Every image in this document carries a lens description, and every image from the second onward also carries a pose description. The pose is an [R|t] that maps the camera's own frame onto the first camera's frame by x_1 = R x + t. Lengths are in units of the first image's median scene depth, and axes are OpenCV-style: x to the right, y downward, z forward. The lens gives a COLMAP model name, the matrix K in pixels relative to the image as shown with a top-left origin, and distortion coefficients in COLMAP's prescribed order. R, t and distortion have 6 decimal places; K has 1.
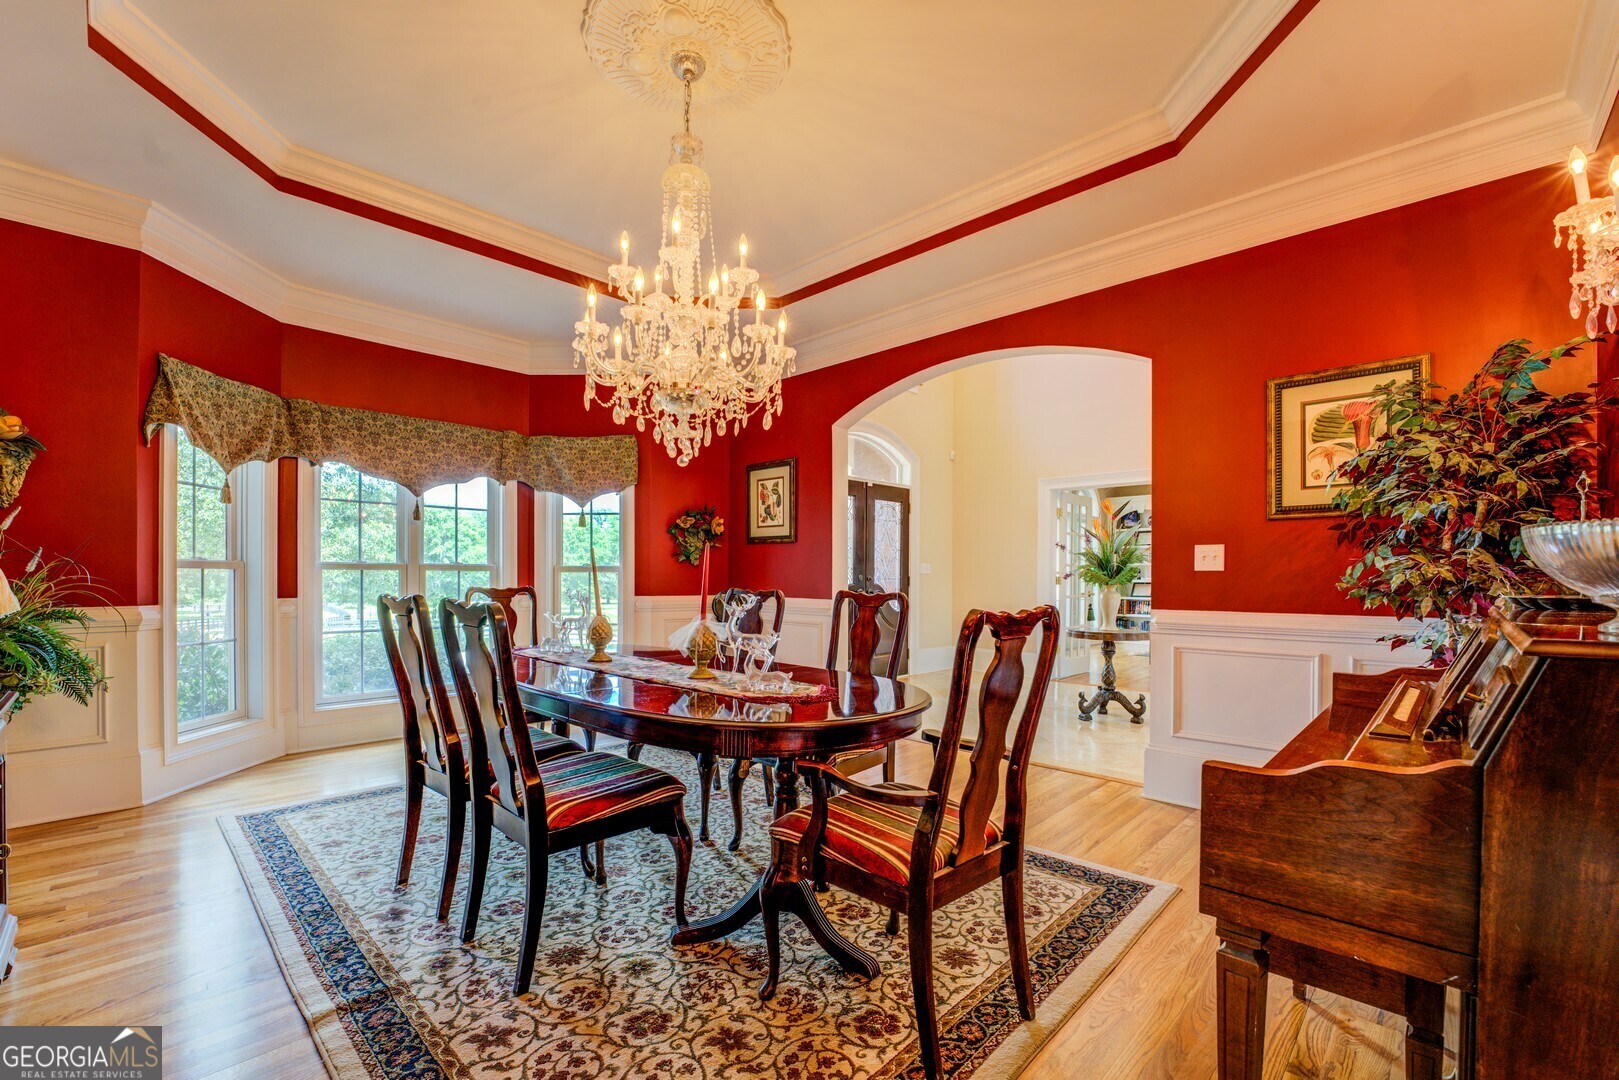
lens RADIAL K [[686.9, 0, 809.0], [0, 686.9, 561.1], [0, 0, 1]] dist [-0.017042, 0.000109]
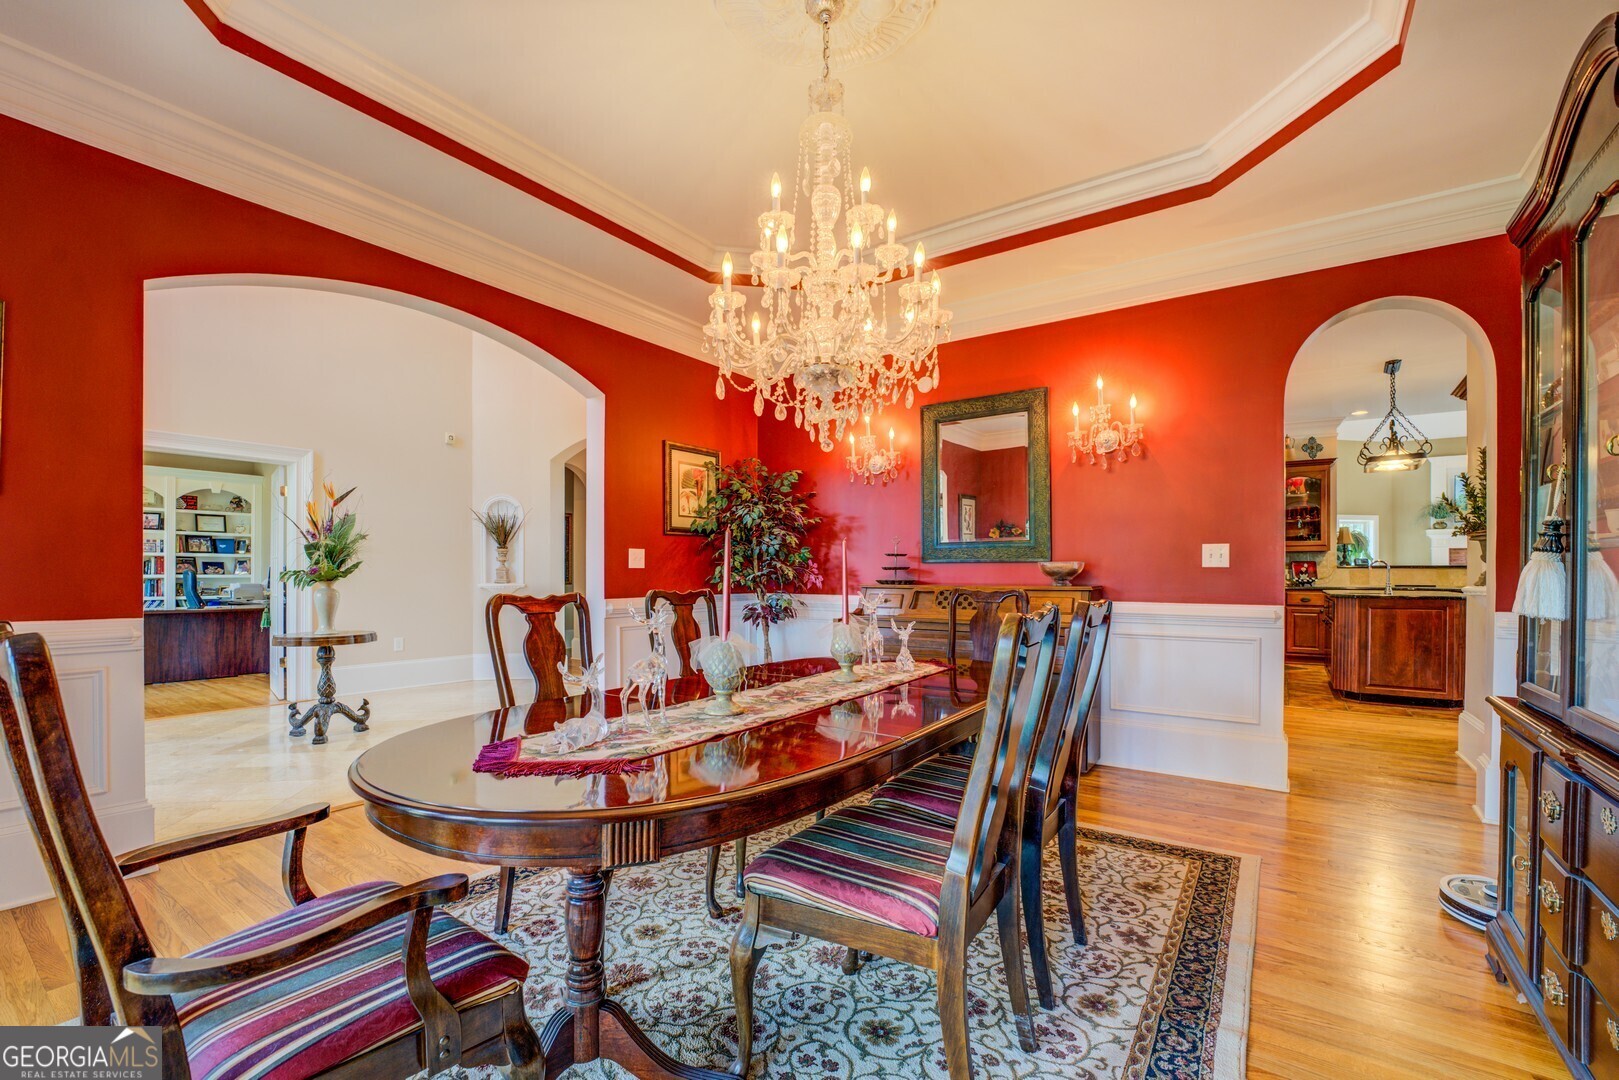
lens RADIAL K [[680.4, 0, 809.0], [0, 680.4, 574.2], [0, 0, 1]] dist [-0.000739, -0.000030]
pose [[-0.161924, -0.003121, 0.986798, -1.431198], [-0.031142, 0.999513, -0.001949, 0.034503], [-0.986312, -0.031047, -0.161943, 1.608269]]
